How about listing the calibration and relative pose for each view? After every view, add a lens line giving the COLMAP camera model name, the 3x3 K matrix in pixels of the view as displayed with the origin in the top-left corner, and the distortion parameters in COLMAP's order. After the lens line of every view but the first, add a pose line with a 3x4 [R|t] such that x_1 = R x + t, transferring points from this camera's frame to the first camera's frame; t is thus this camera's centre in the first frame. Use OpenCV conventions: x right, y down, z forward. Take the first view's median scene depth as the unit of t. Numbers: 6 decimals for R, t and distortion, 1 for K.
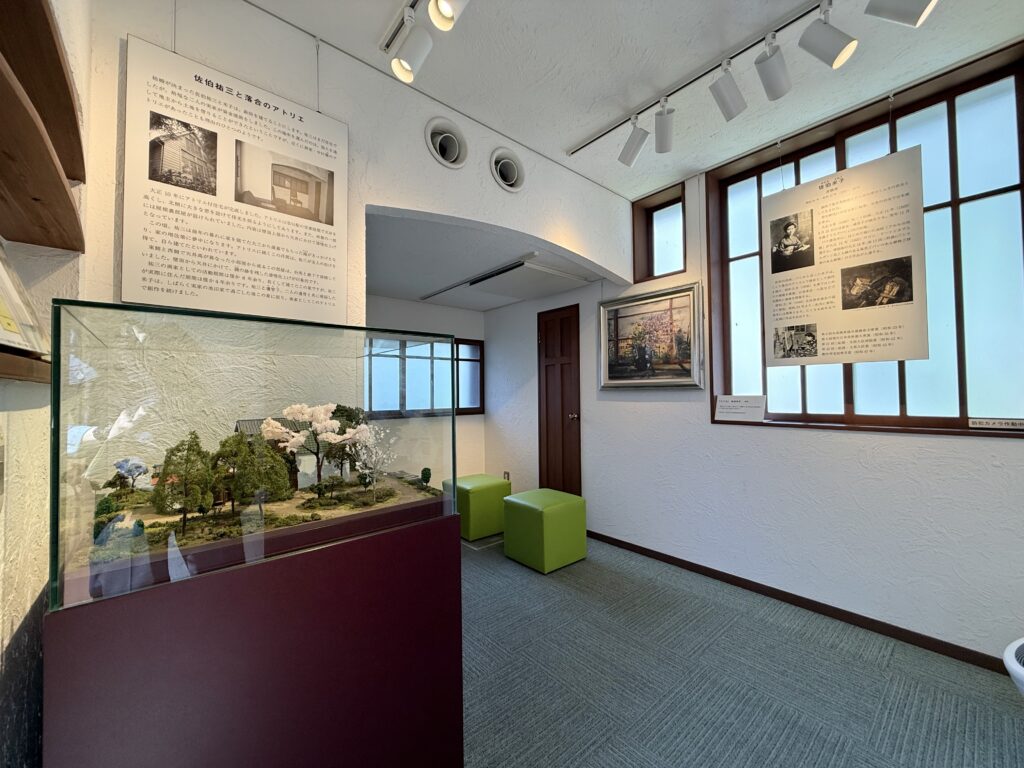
lens RADIAL K [[407.8, 0, 508.2], [0, 407.8, 383.1], [0, 0, 1]] dist [0.000708, 0.000009]
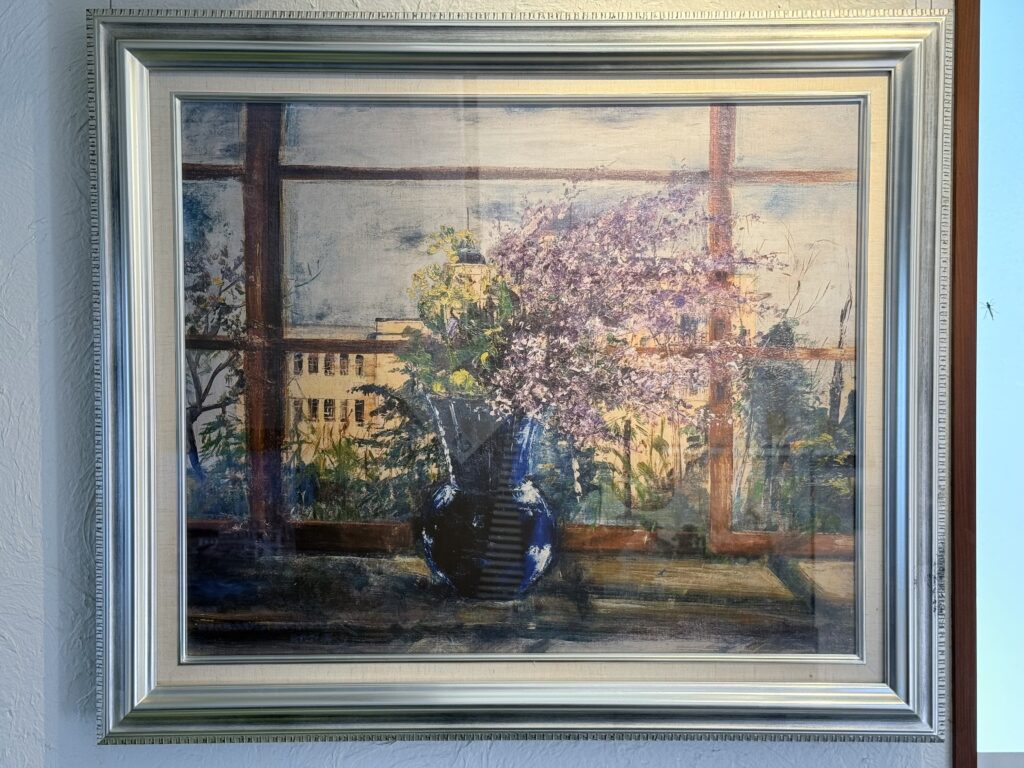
lens RADIAL K [[1423.3, 0, 512.6], [0, 1423.3, 385.2], [0, 0, 1]] dist [0.126267, 0.000000]
pose [[0.642177, -0.028229, 0.766037, -0.033691], [-0.020553, 0.998328, 0.054019, -0.133980], [-0.766281, -0.050435, 0.640523, 0.732528]]
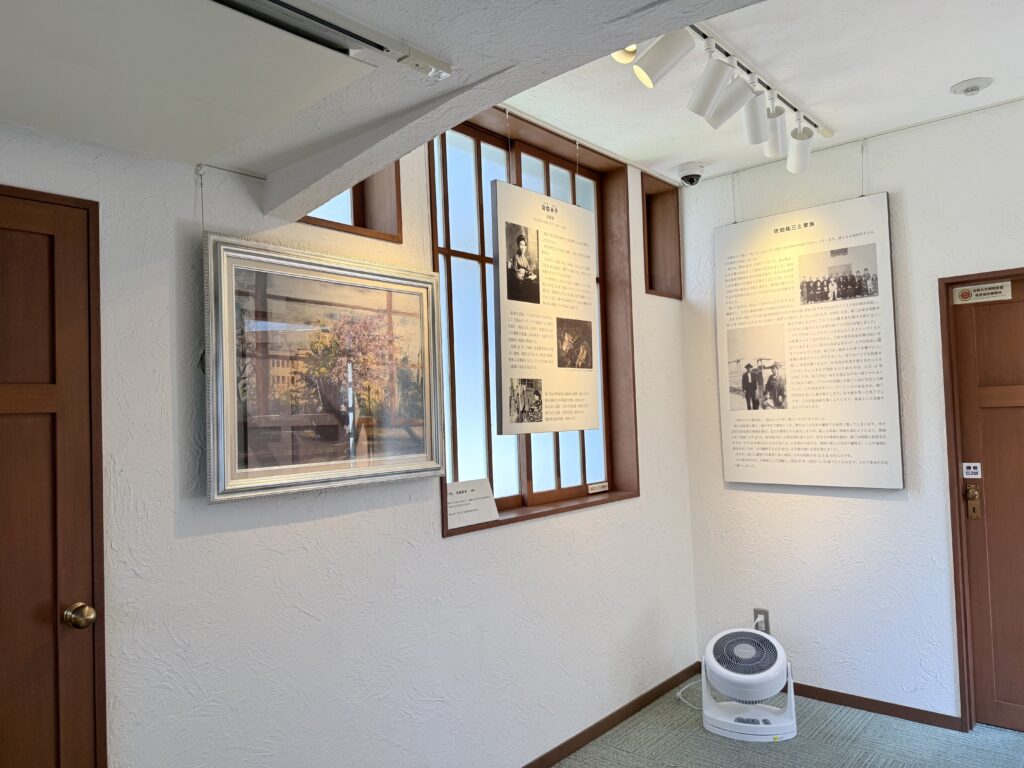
lens RADIAL K [[710.0, 0, 512.1], [0, 710.0, 388.7], [0, 0, 1]] dist [0.041204, -0.000593]
pose [[-0.153632, 0.049361, 0.986895, -0.439975], [0.009834, 0.998778, -0.048424, -0.049898], [-0.988079, 0.002266, -0.153930, 0.988482]]
